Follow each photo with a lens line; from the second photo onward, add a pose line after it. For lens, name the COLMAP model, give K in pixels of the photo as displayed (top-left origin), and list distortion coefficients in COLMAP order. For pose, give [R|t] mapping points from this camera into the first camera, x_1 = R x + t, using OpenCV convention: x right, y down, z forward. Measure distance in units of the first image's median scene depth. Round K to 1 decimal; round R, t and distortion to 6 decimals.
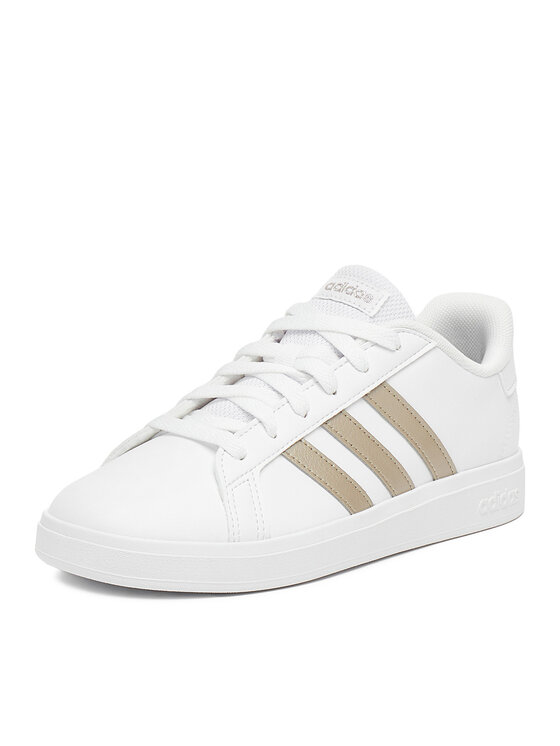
lens RADIAL K [[1463.2, 0, 280.0], [0, 1463.2, 373.0], [0, 0, 1]] dist [0.021614, 0.017634]
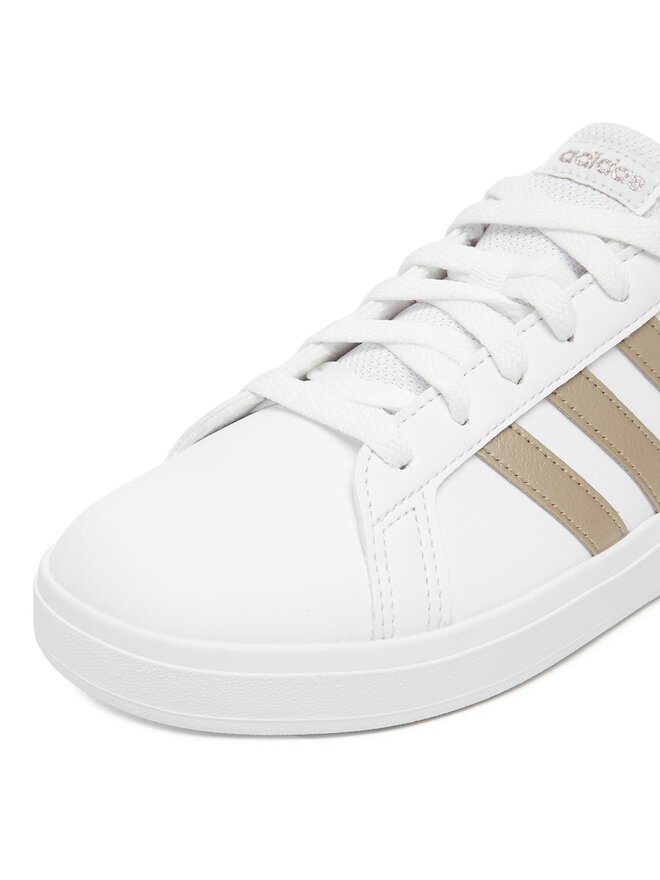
lens RADIAL K [[1050.2, 0, 330.0], [0, 1050.2, 440.0], [0, 0, 1]] dist [-0.099459, 0.003509]
pose [[0.993704, 0.034806, -0.106498, -0.011646], [-0.014105, 0.981823, 0.189273, -0.023630], [0.111150, -0.186579, 0.976132, 0.591822]]
